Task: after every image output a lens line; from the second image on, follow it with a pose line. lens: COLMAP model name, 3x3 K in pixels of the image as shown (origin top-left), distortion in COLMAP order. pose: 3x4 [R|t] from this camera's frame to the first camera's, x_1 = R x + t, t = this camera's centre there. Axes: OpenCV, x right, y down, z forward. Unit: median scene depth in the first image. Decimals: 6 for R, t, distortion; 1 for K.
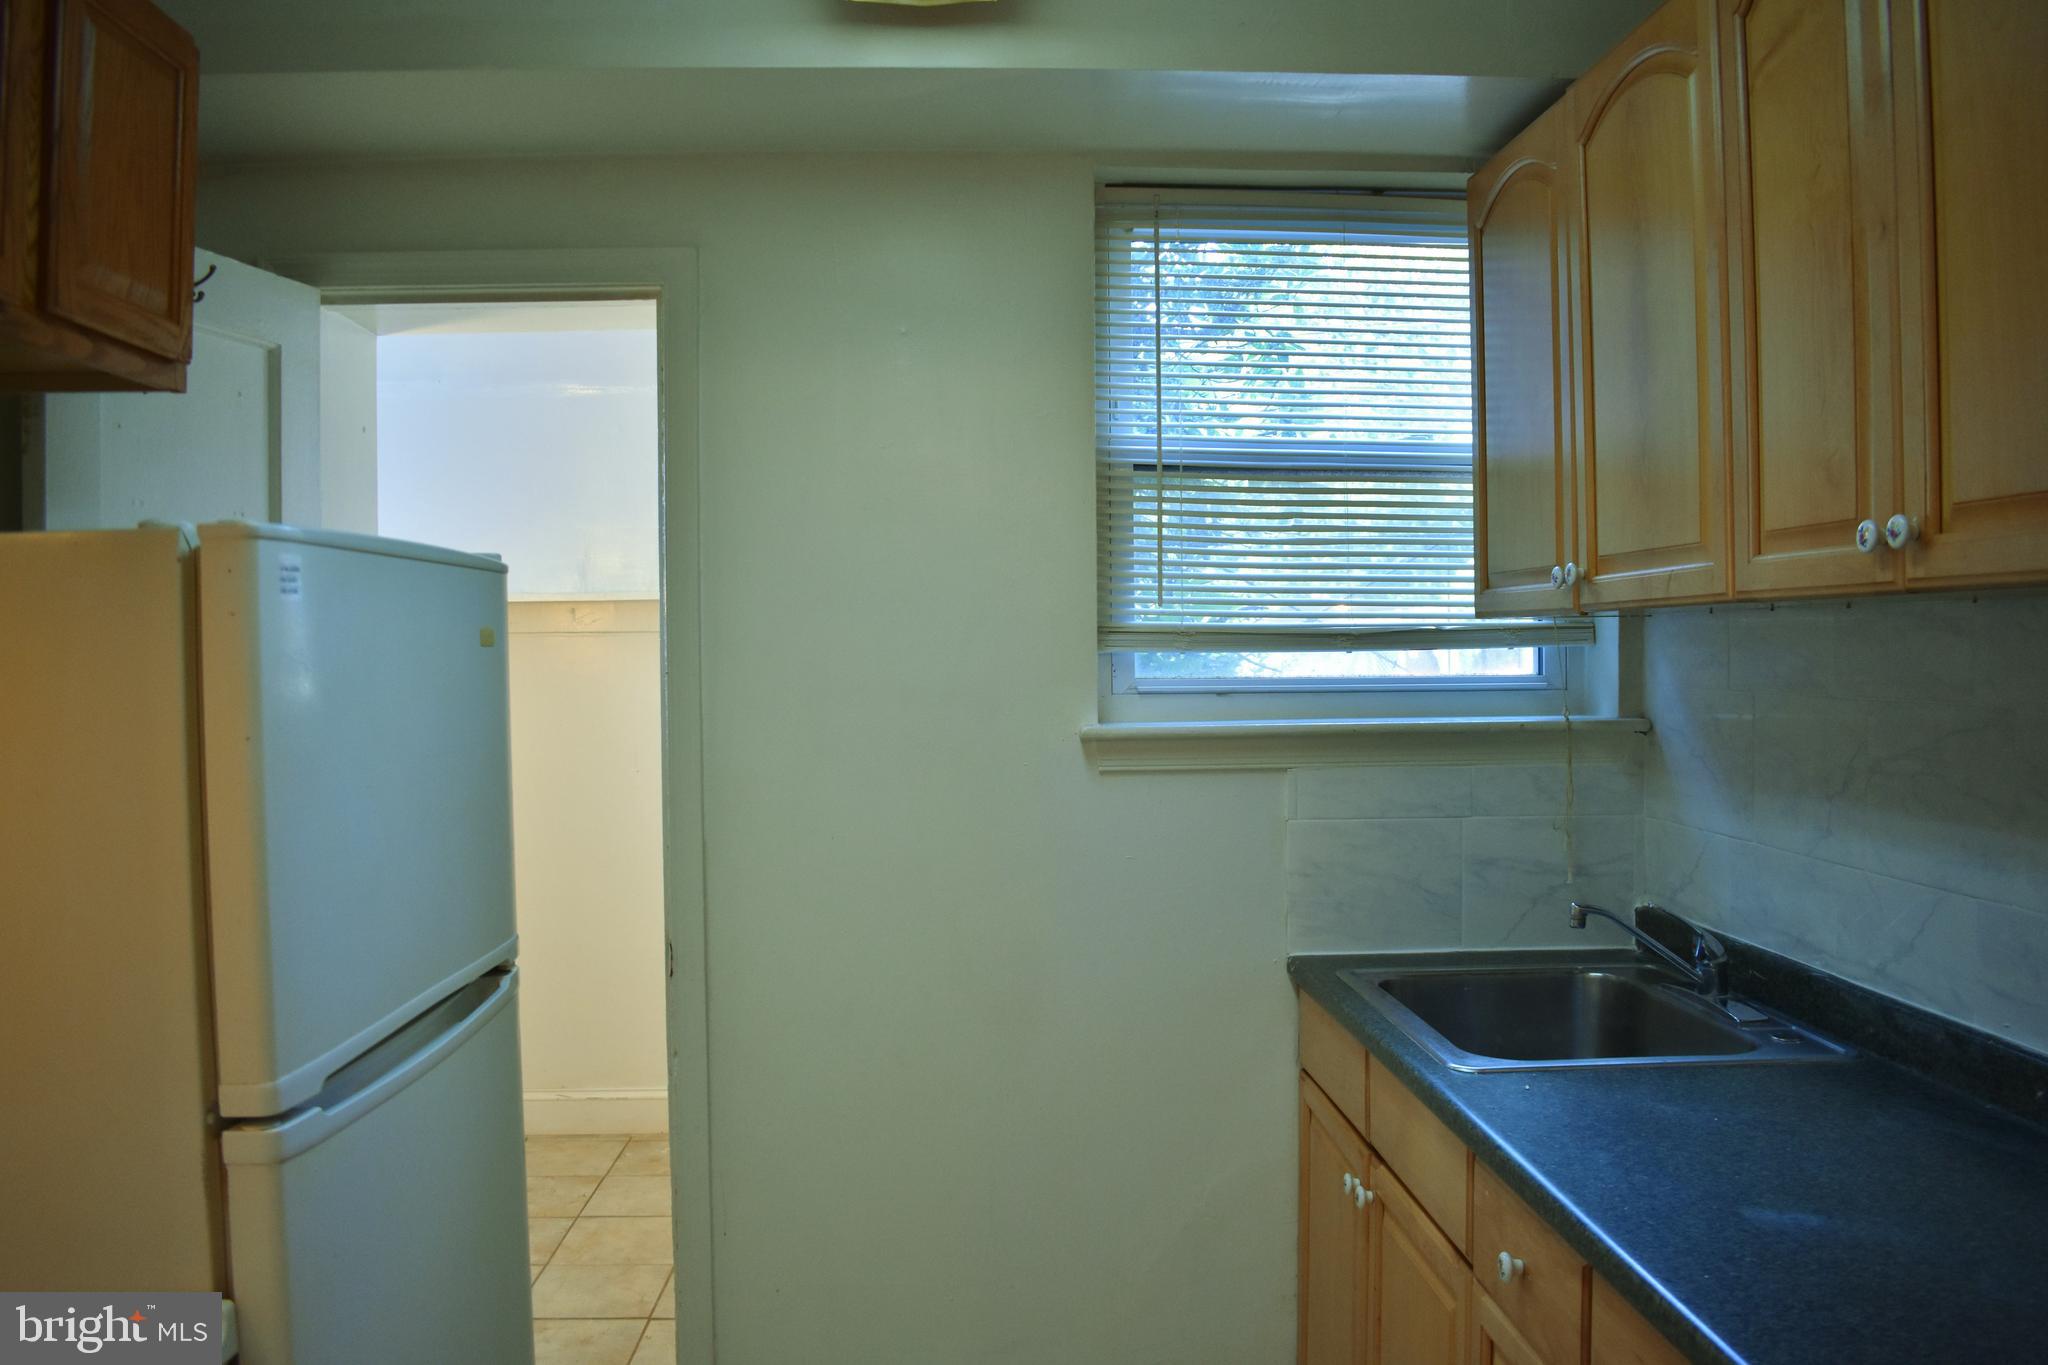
lens RADIAL K [[1612.5, 0, 1021.4], [0, 1612.5, 677.1], [0, 0, 1]] dist [-0.092156, 0.018986]
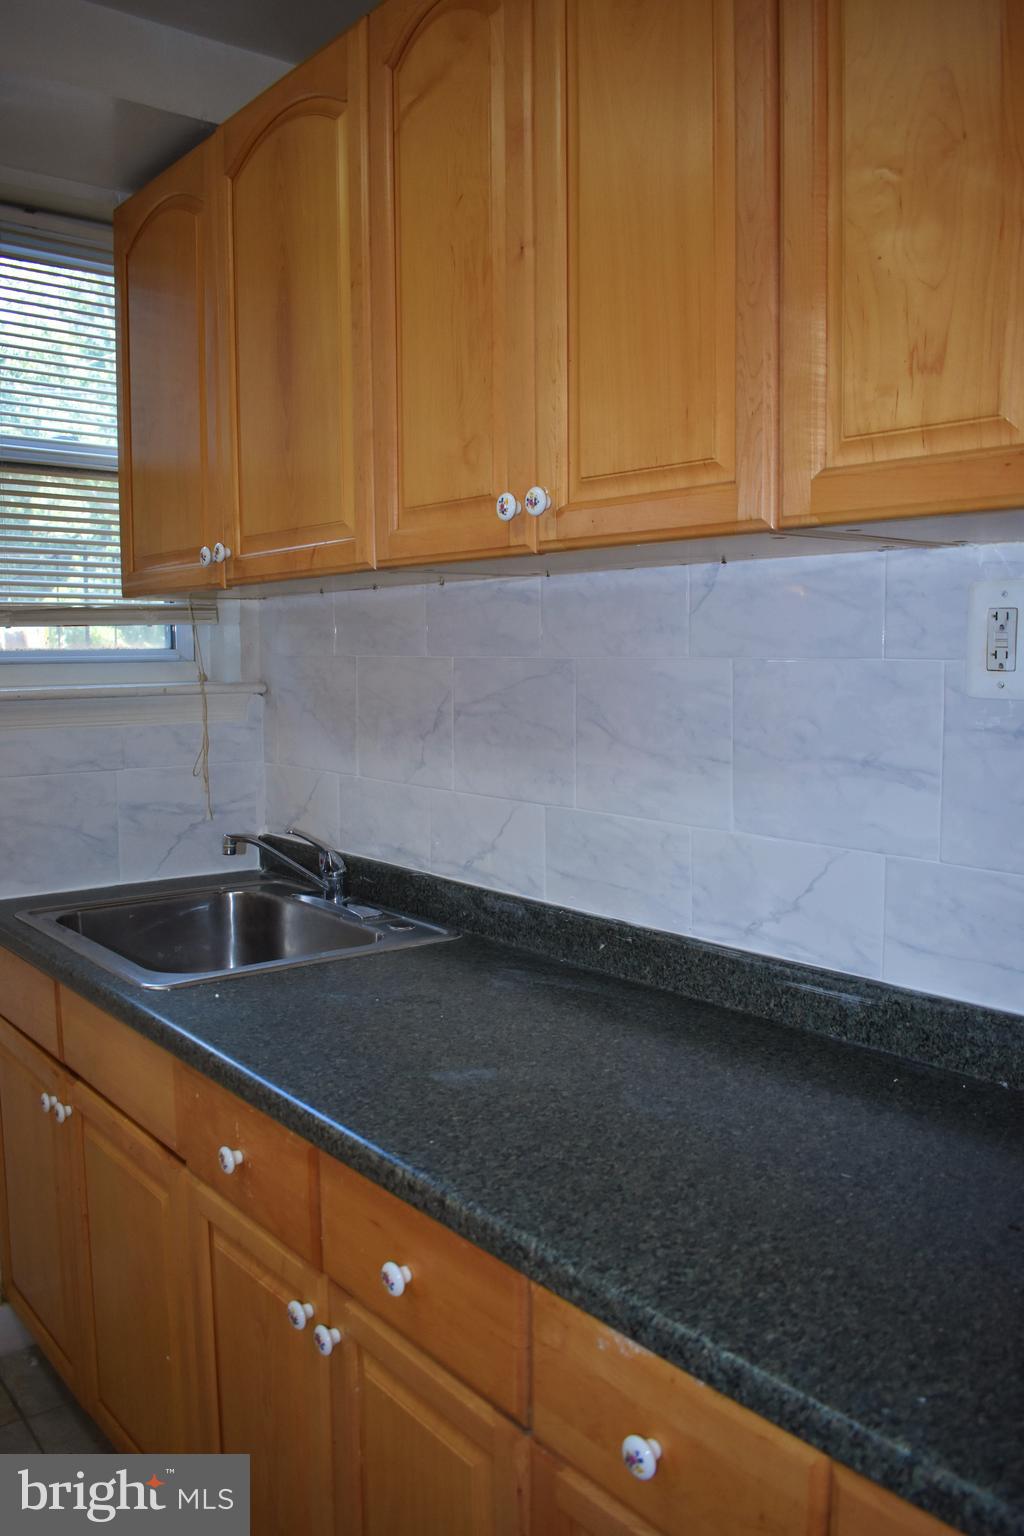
lens RADIAL K [[1209.3, 0, 508.2], [0, 1209.3, 766.3], [0, 0, 1]] dist [-0.092156, 0.018986]
pose [[0.804838, -0.052429, 0.591174, -0.012502], [0.008760, 0.997031, 0.076498, 0.028440], [-0.593429, -0.056389, 0.802908, 0.183245]]
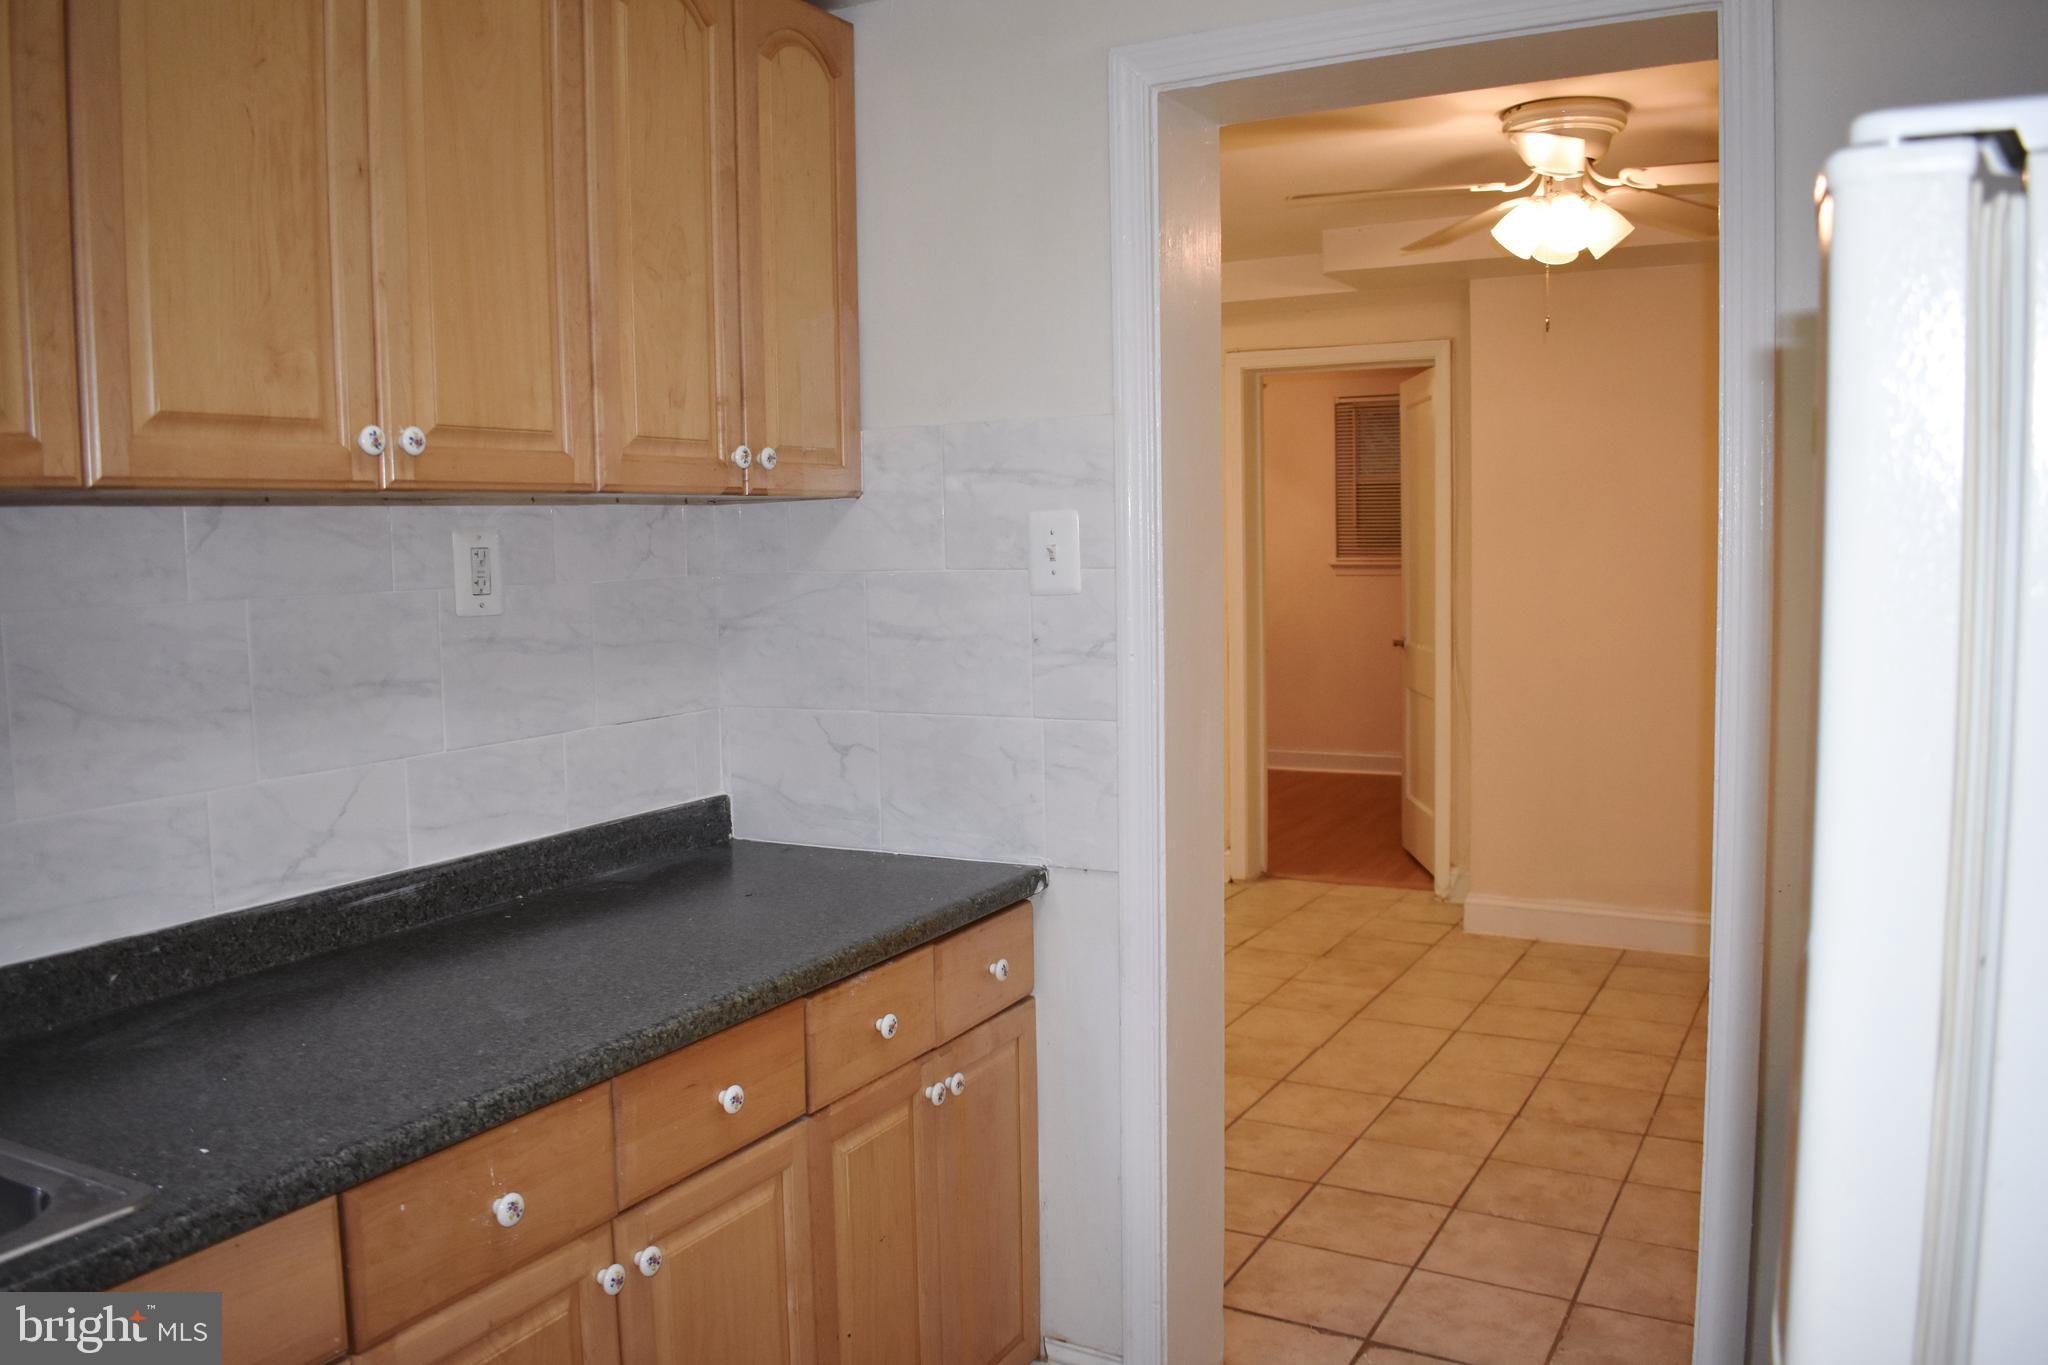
lens RADIAL K [[1612.5, 0, 1032.1], [0, 1612.5, 680.0], [0, 0, 1]] dist [-0.092156, 0.018986]
pose [[-0.856254, -0.023462, 0.516023, -0.344923], [0.035346, 0.993966, 0.103842, -0.014839], [-0.515345, 0.107154, -0.850257, 1.301576]]
